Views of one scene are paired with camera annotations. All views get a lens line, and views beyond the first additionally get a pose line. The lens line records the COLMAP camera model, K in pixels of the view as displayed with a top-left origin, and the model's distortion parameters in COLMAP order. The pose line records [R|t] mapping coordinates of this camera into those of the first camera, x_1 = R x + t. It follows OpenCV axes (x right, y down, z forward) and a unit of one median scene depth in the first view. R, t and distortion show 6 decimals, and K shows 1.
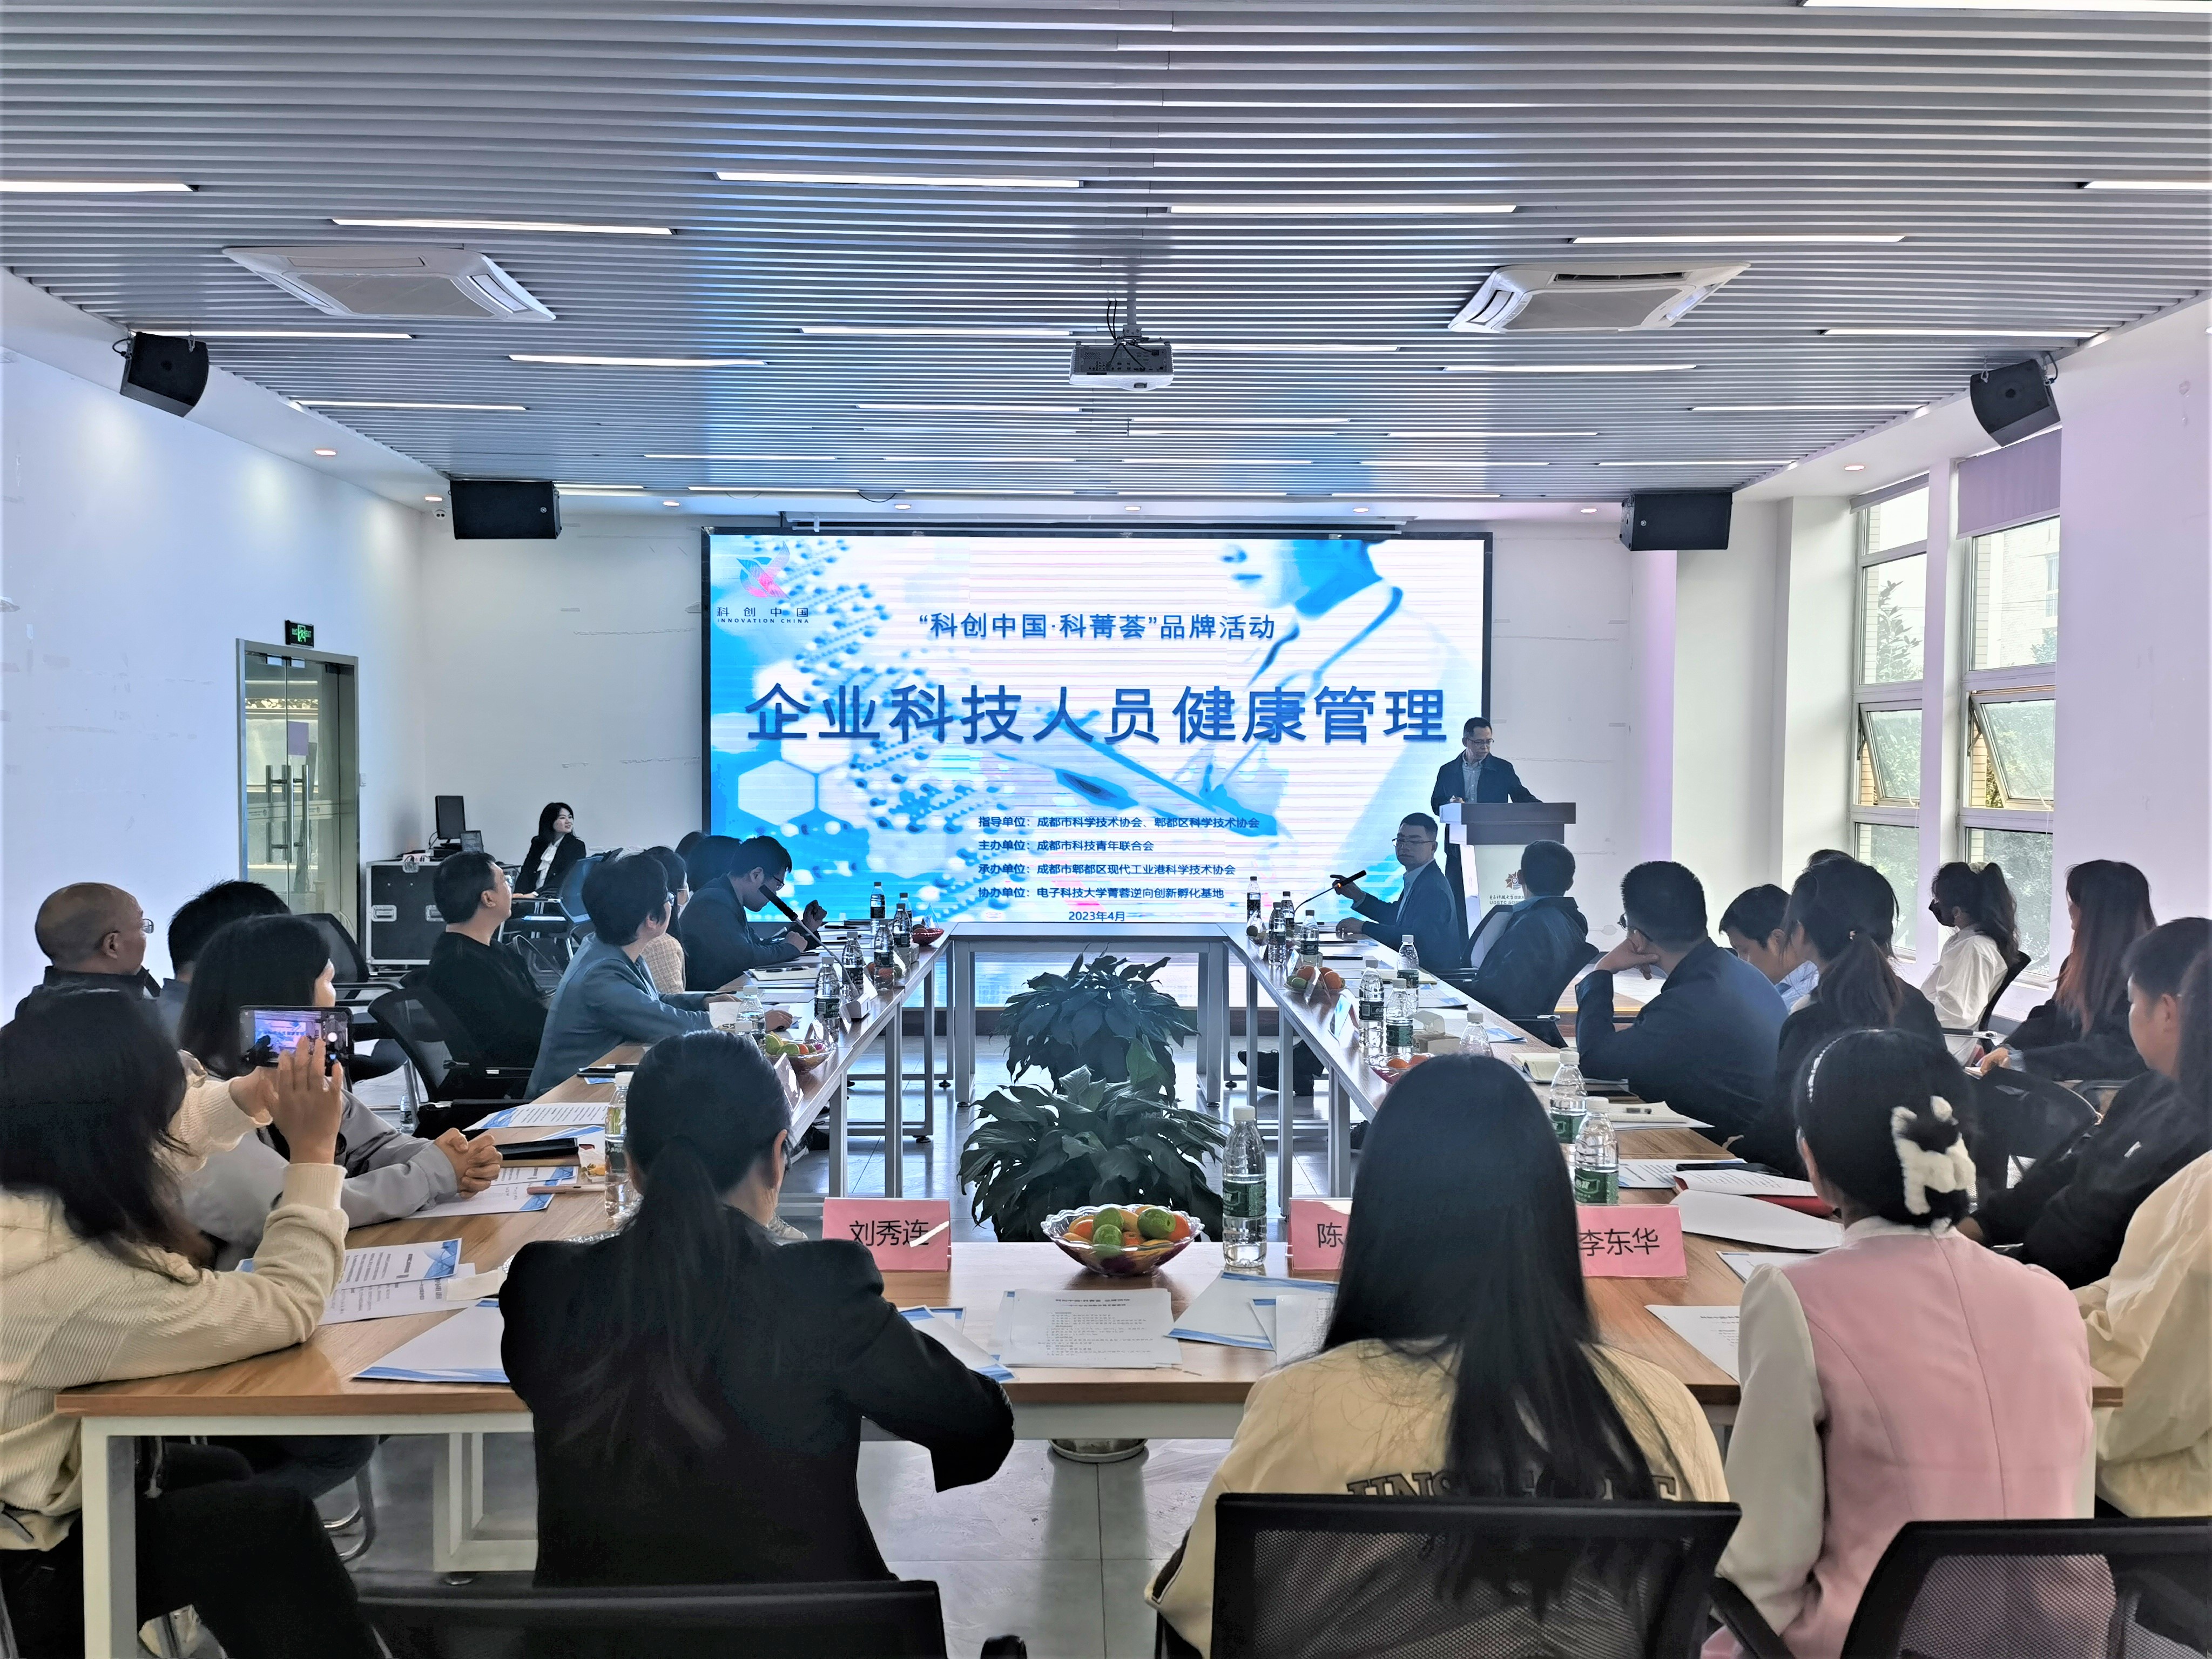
lens RADIAL K [[1738.4, 0, 1106.0], [0, 1738.4, 829.5], [0, 0, 1]] dist [0.160418, -0.192873]
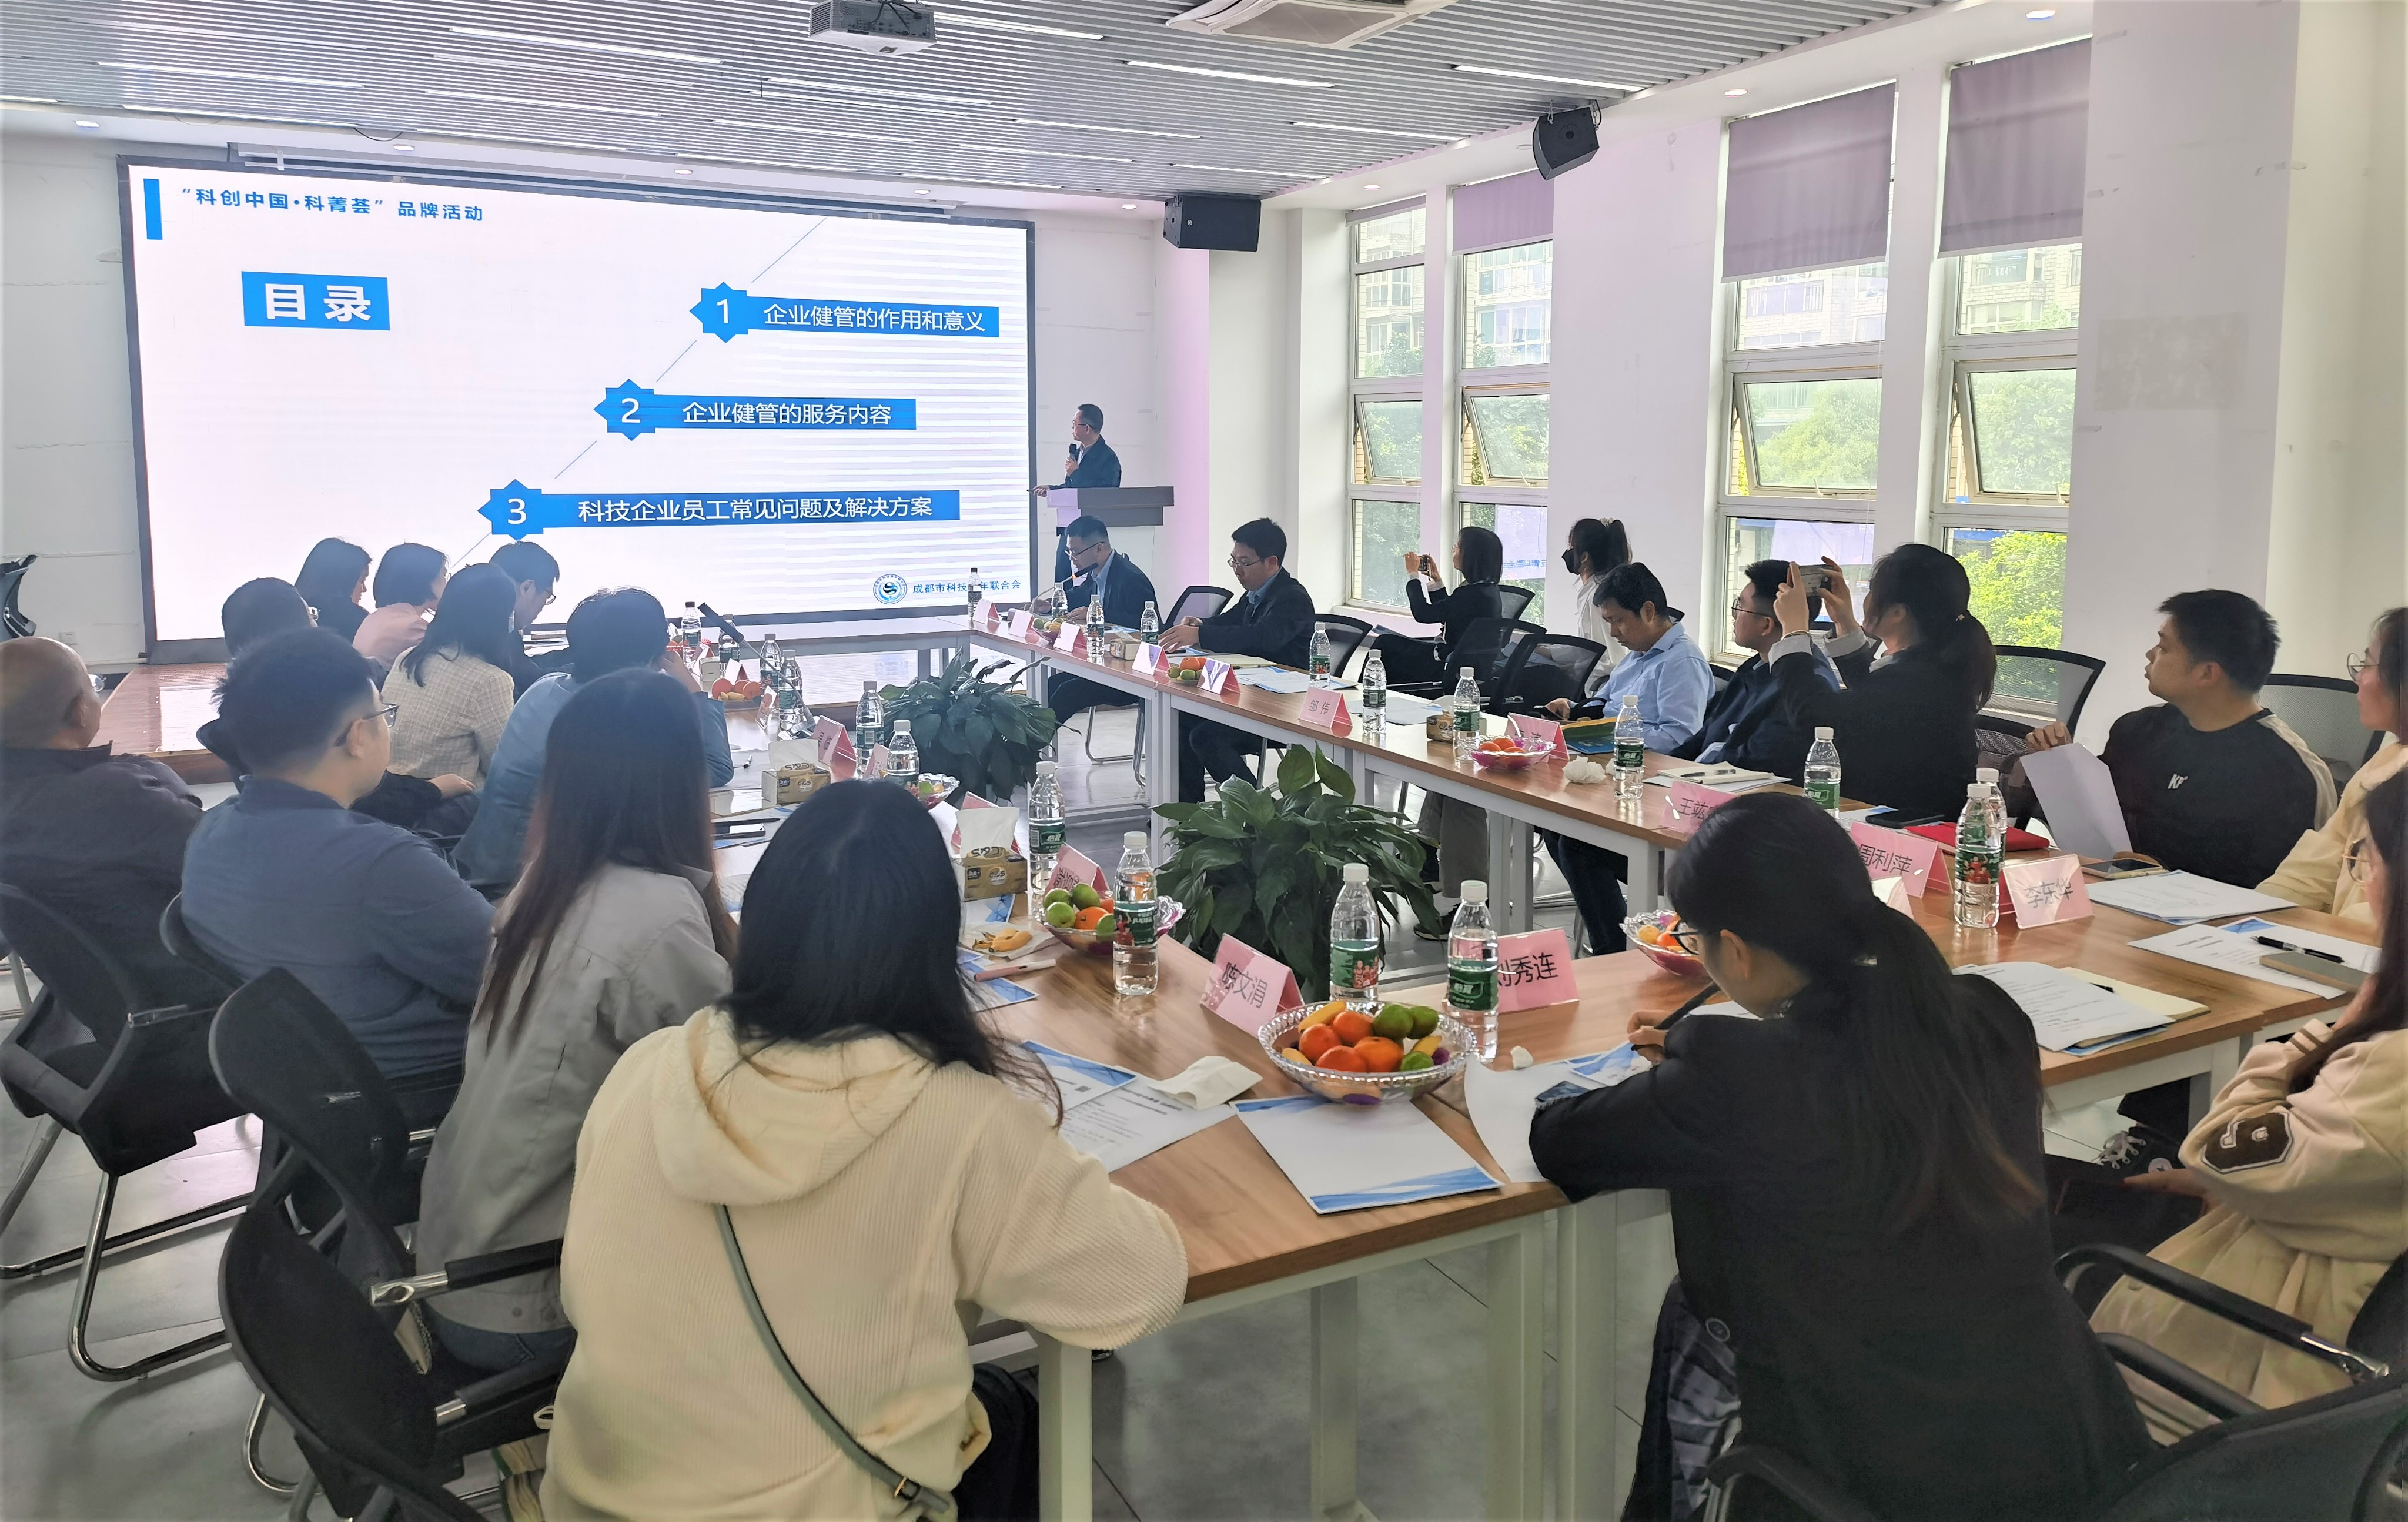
lens RADIAL K [[1659.2, 0, 1201.3], [0, 1659.2, 684.9], [0, 0, 1]] dist [0.043098, 0.000647]
pose [[0.894024, -0.068686, 0.442723, -0.189103], [0.019241, 0.993153, 0.115228, -0.011498], [-0.447606, -0.094498, 0.889224, 0.073365]]
